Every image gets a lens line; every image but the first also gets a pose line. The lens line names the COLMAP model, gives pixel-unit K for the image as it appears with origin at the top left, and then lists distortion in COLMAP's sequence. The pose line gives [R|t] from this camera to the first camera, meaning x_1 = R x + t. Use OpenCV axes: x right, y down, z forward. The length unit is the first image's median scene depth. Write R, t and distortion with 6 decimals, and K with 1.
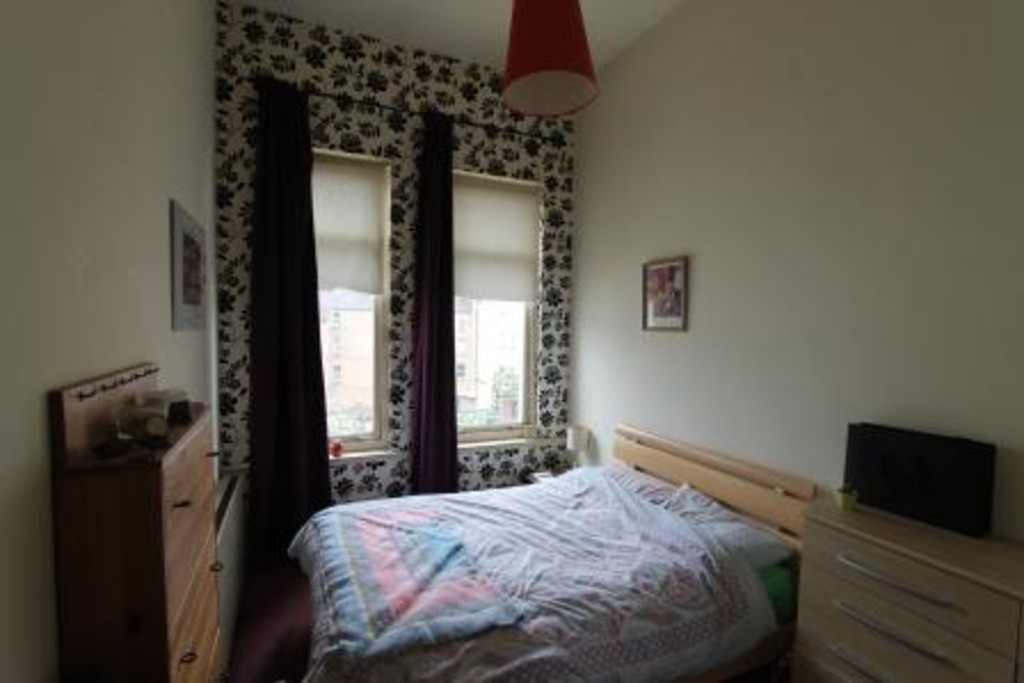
lens RADIAL K [[481.5, 0, 512.0], [0, 481.5, 341.5], [0, 0, 1]] dist [0.000464, 0.000281]
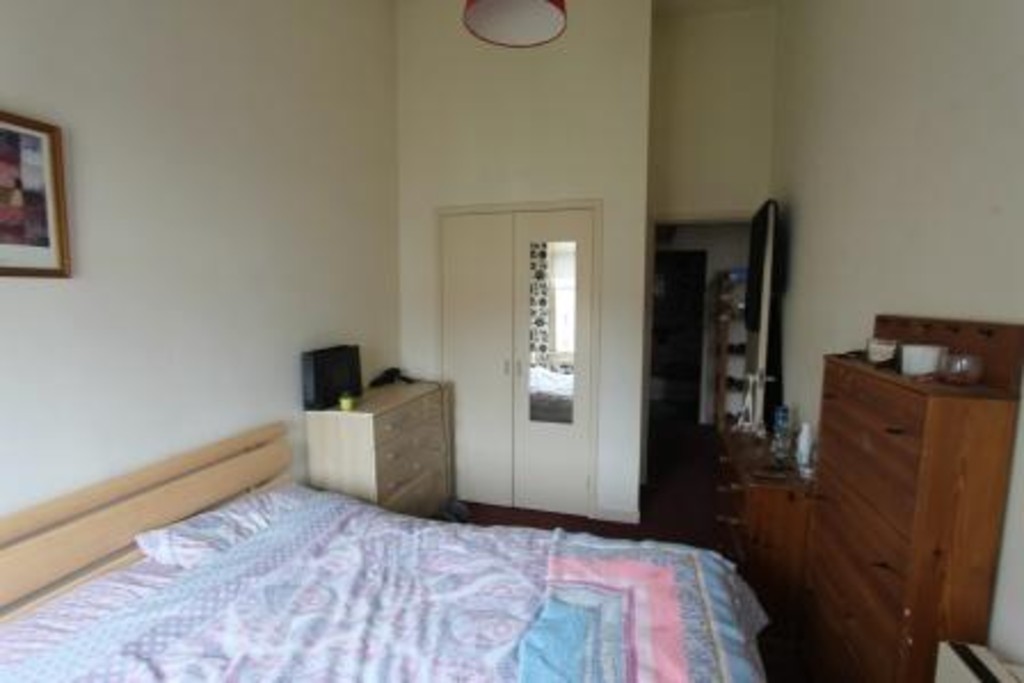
lens RADIAL K [[481.5, 0, 512.0], [0, 481.5, 341.5], [0, 0, 1]] dist [0.000464, 0.000281]
pose [[-0.763810, -0.104838, 0.636870, -0.366718], [-0.011380, 0.988754, 0.149115, -0.039515], [-0.645341, 0.106648, -0.756413, 1.178677]]
